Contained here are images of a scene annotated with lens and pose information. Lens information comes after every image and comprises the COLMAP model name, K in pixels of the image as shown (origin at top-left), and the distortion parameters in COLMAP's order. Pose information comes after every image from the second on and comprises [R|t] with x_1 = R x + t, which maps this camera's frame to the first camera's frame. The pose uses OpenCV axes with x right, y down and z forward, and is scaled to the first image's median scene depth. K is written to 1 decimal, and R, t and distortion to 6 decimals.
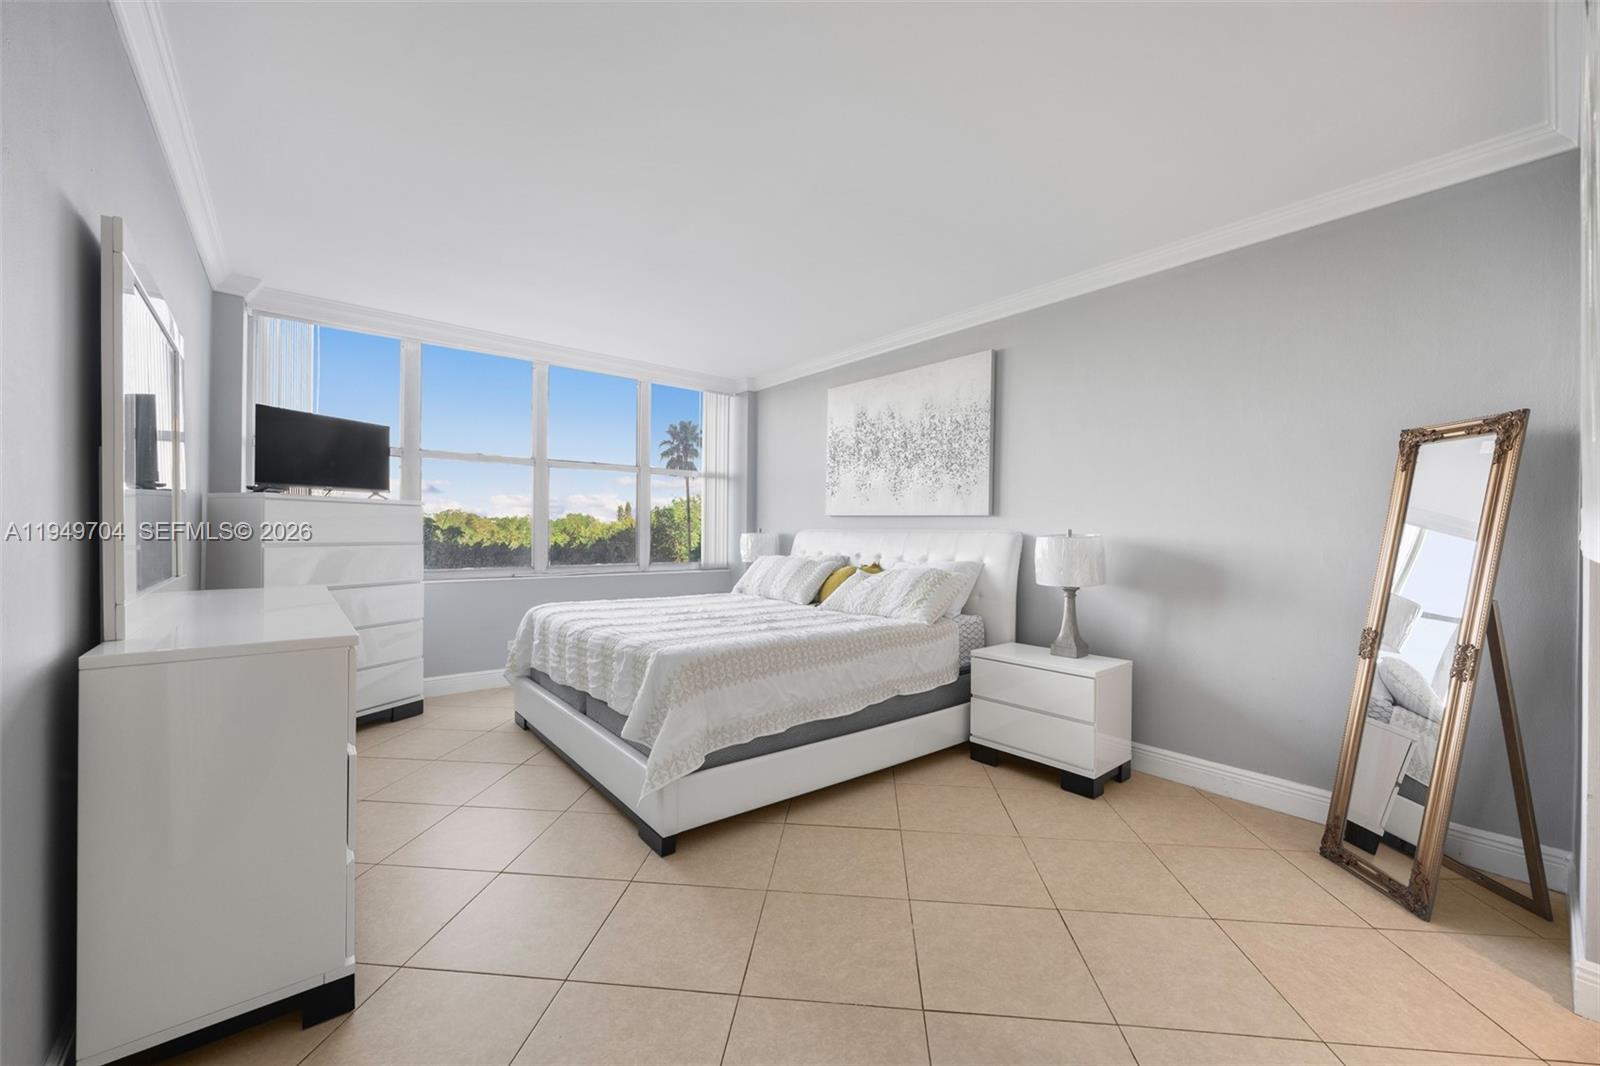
lens RADIAL K [[625.8, 0, 800.0], [0, 625.8, 533.0], [0, 0, 1]] dist [-0.001090, -0.000035]
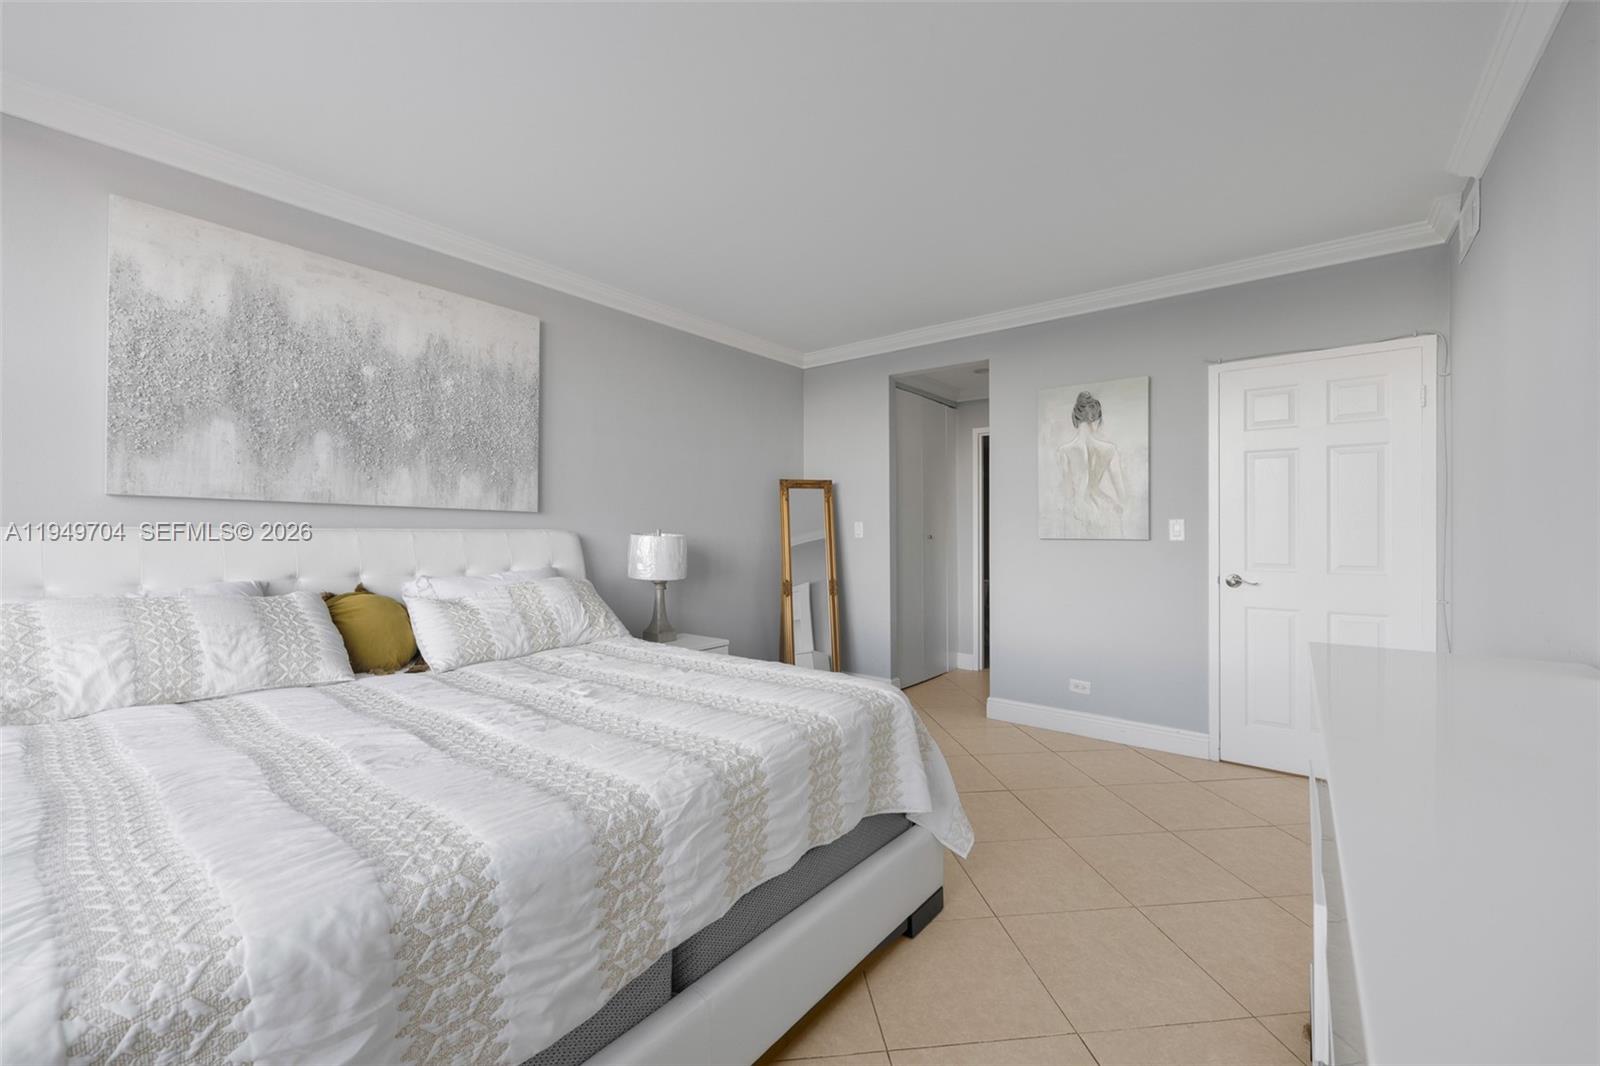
lens RADIAL K [[625.8, 0, 800.0], [0, 625.8, 533.0], [0, 0, 1]] dist [-0.001090, -0.000035]
pose [[-0.216964, -0.009798, 0.976130, -0.613360], [0.002368, 0.999941, 0.010564, -0.007282], [-0.976177, 0.004603, -0.216928, 0.840888]]
